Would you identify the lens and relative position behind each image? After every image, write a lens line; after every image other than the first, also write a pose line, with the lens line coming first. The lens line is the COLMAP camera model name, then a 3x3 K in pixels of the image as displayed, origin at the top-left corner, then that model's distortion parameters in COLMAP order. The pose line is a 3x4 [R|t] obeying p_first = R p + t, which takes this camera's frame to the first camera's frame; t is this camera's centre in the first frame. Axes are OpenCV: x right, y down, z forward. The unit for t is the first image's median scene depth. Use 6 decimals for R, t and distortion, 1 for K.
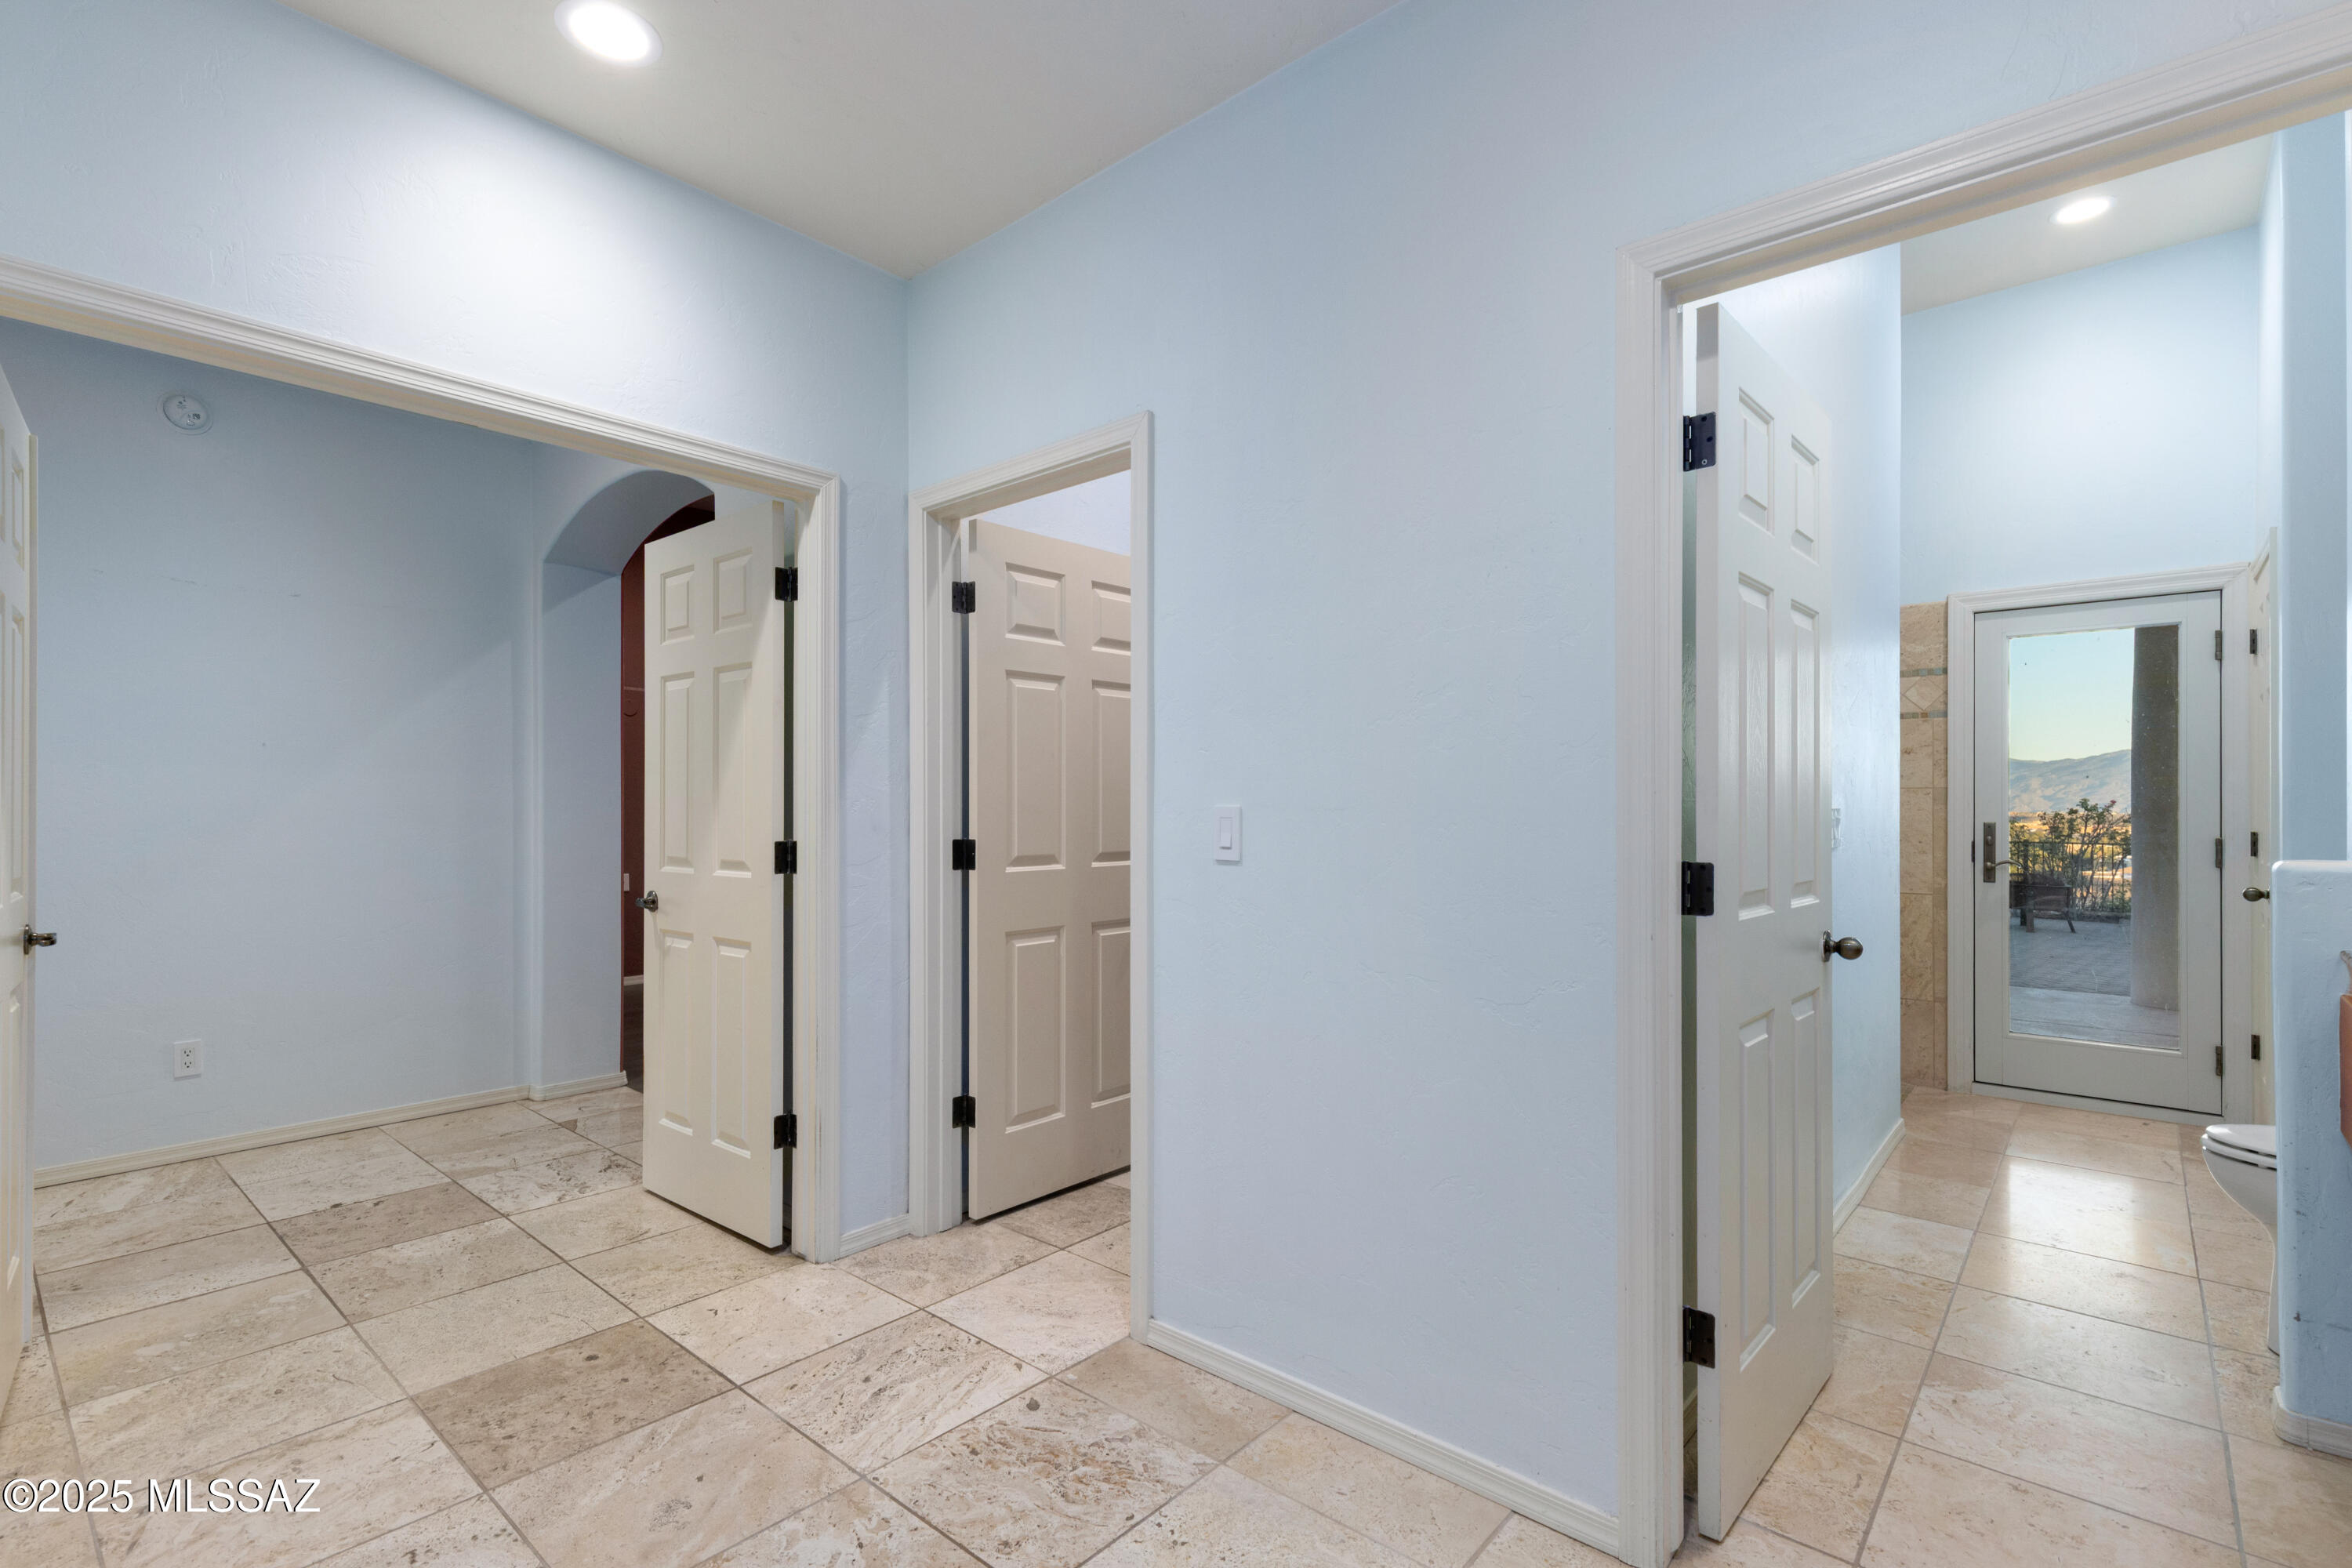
lens RADIAL K [[1076.7, 0, 1175.0], [0, 1076.7, 800.3], [0, 0, 1]] dist [0.001014, -0.001843]
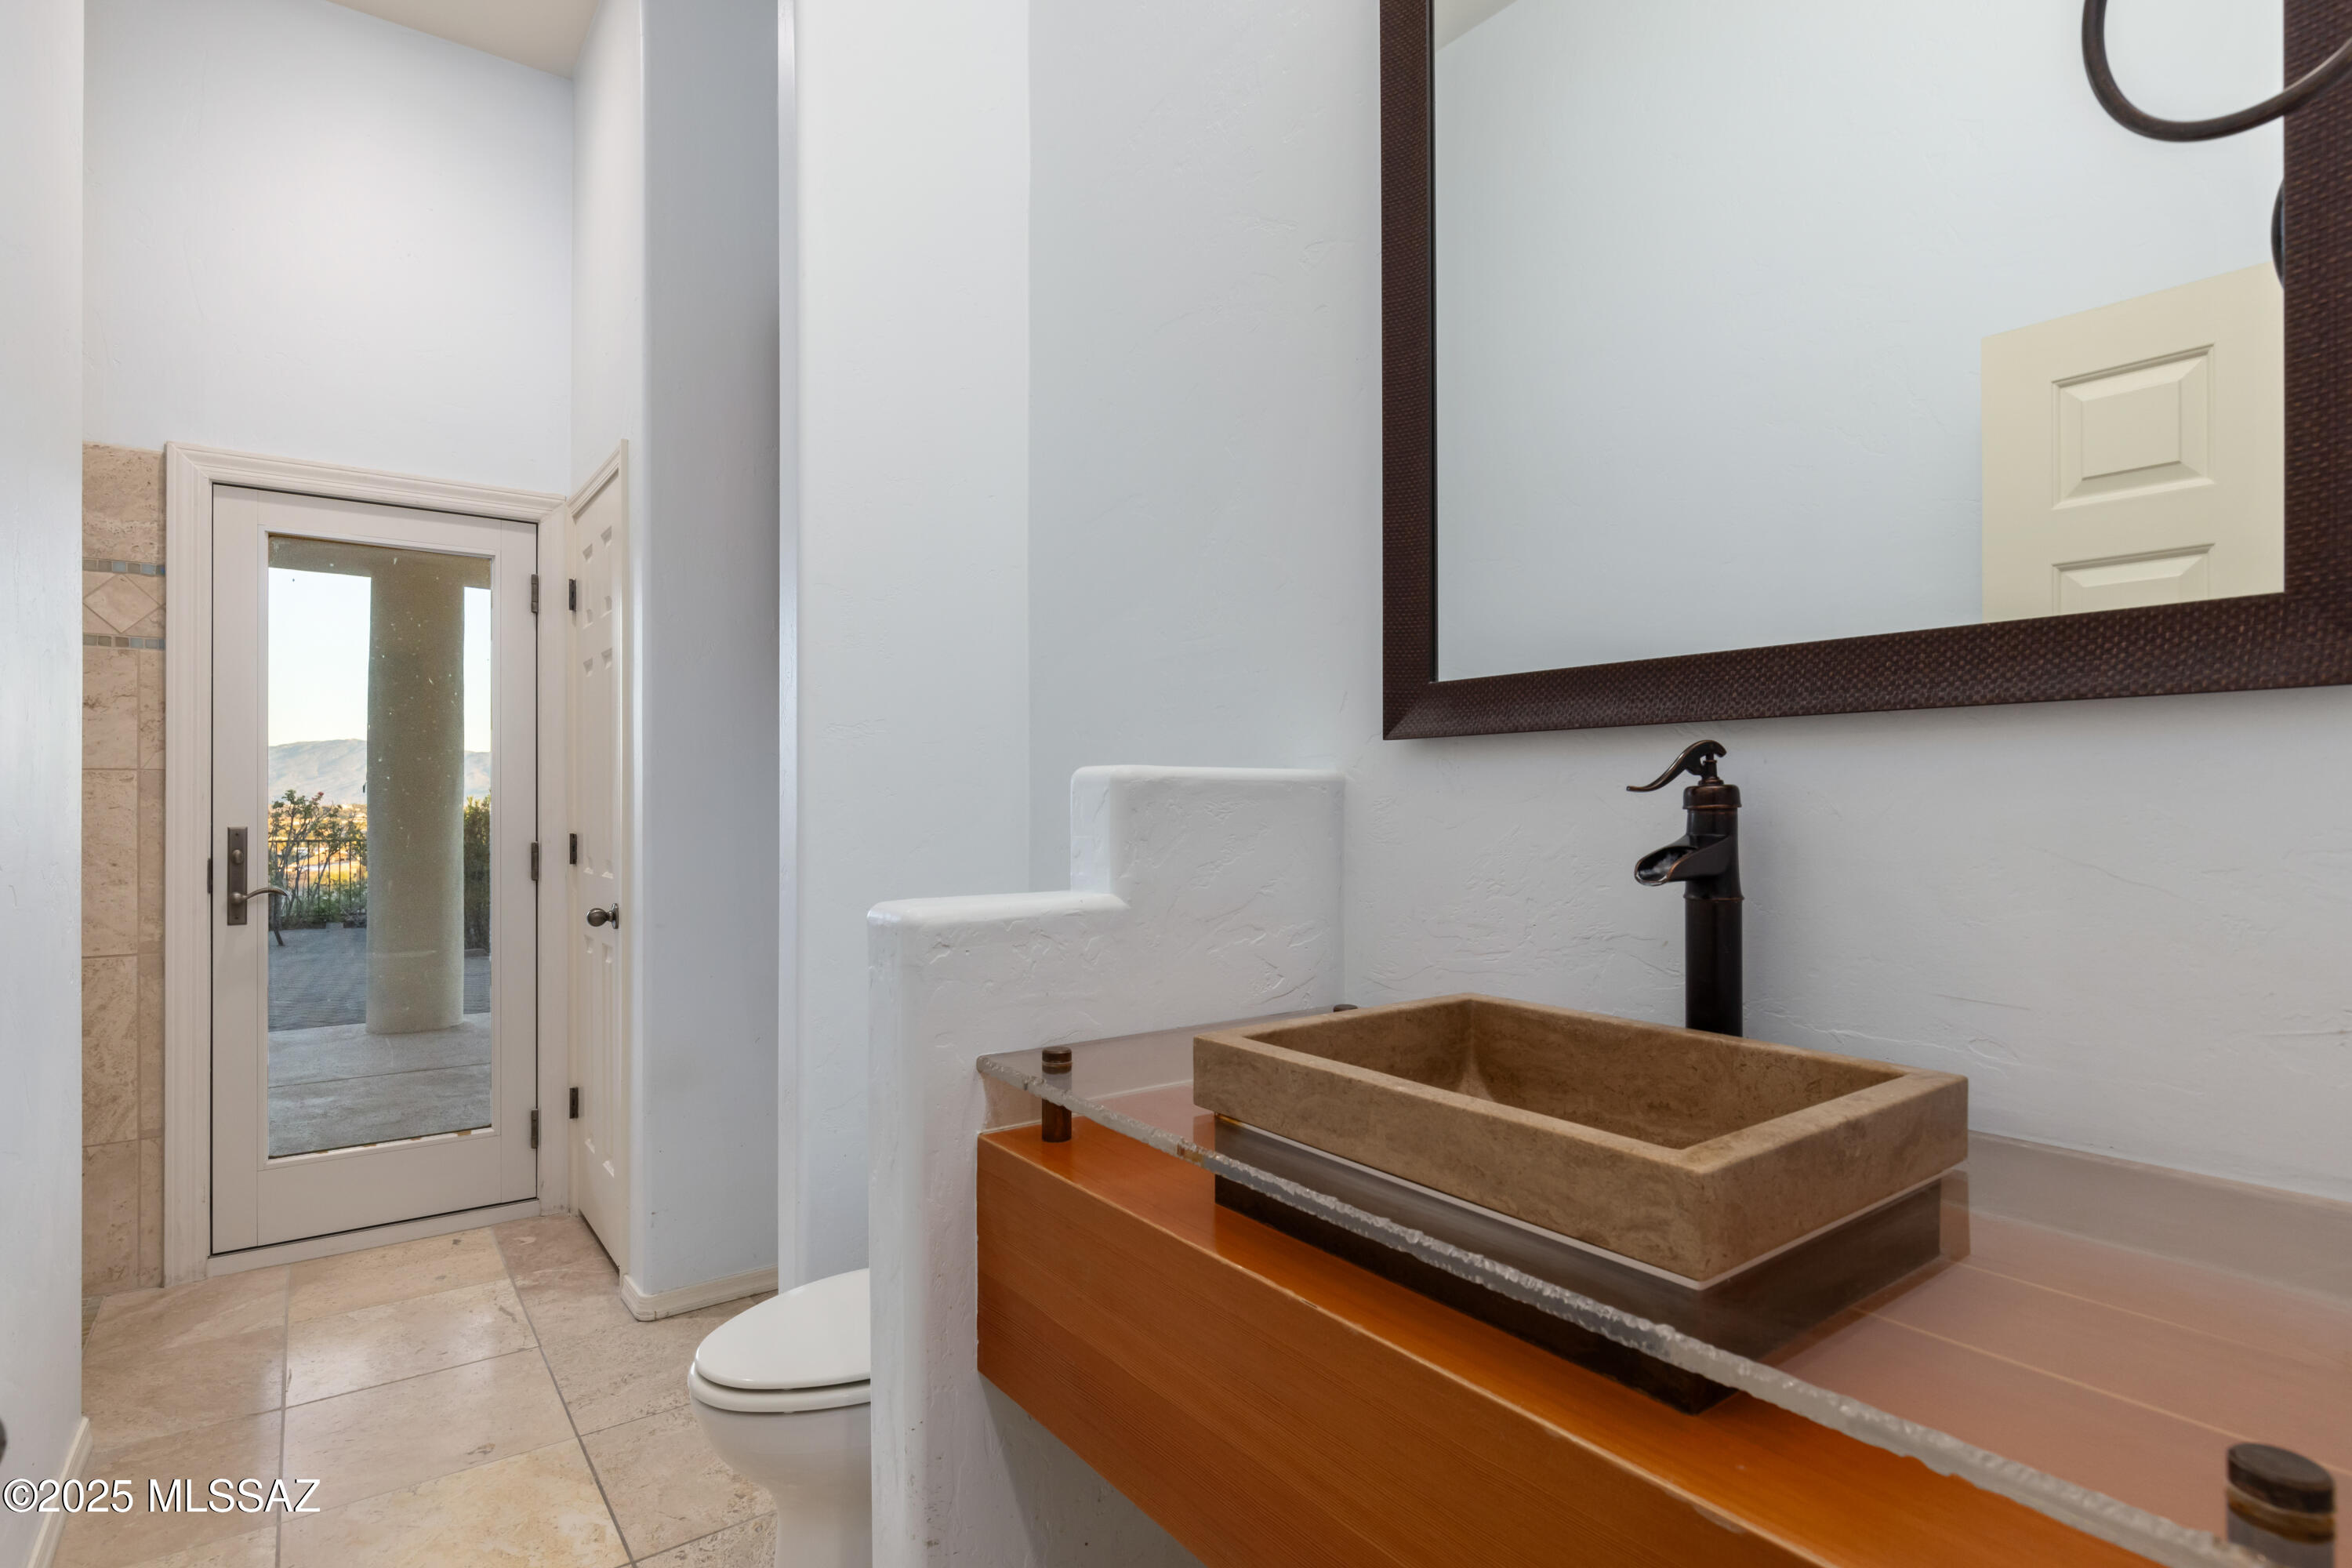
lens RADIAL K [[1204.5, 0, 1167.6], [0, 1204.5, 800.8], [0, 0, 1]] dist [-0.001055, -0.001014]
pose [[0.226625, -0.001445, 0.973981, 0.203885], [-0.006230, 0.999976, 0.002933, -0.000012], [-0.973962, -0.006732, 0.226610, 0.321277]]
